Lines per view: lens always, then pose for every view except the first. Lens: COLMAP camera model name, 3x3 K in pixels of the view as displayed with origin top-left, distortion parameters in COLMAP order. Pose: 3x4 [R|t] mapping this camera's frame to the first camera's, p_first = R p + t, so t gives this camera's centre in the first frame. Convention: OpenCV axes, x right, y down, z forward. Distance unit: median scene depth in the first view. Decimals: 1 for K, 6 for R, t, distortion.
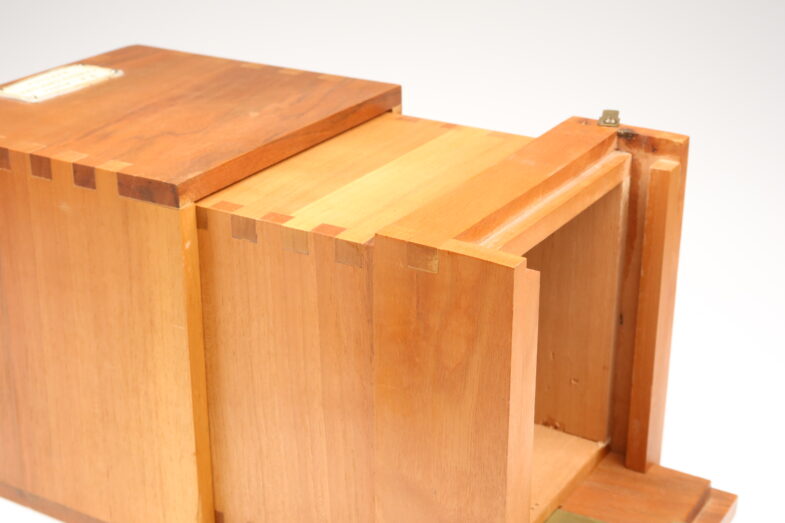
lens RADIAL K [[1297.7, 0, 393.0], [0, 1297.7, 259.4], [0, 0, 1]] dist [-0.039225, 0.000000]
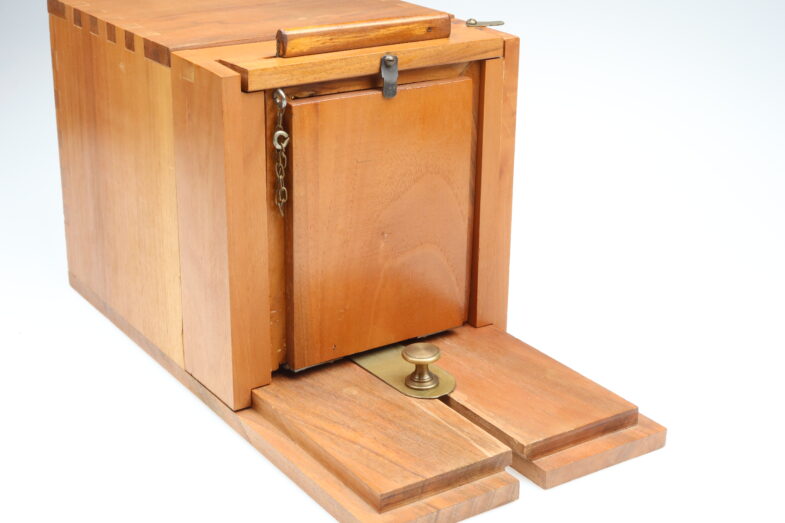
lens RADIAL K [[1297.7, 0, 392.5], [0, 1297.7, 263.1], [0, 0, 1]] dist [-0.039225, 0.000000]
pose [[0.907471, 0.164563, -0.386542, 0.492173], [-0.173498, 0.984762, 0.011930, 0.085499], [0.382615, 0.056238, 0.922195, -0.056787]]
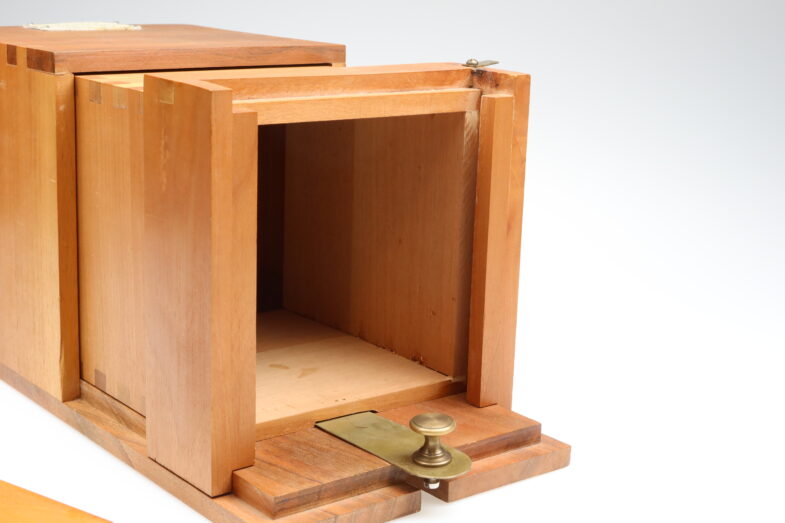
lens RADIAL K [[1297.7, 0, 389.3], [0, 1297.7, 261.6], [0, 0, 1]] dist [-0.039225, 0.000000]
pose [[0.940430, 0.115638, -0.319718, 0.483080], [-0.164171, 0.977935, -0.129192, 0.214023], [0.297724, 0.173984, 0.938664, -0.009072]]
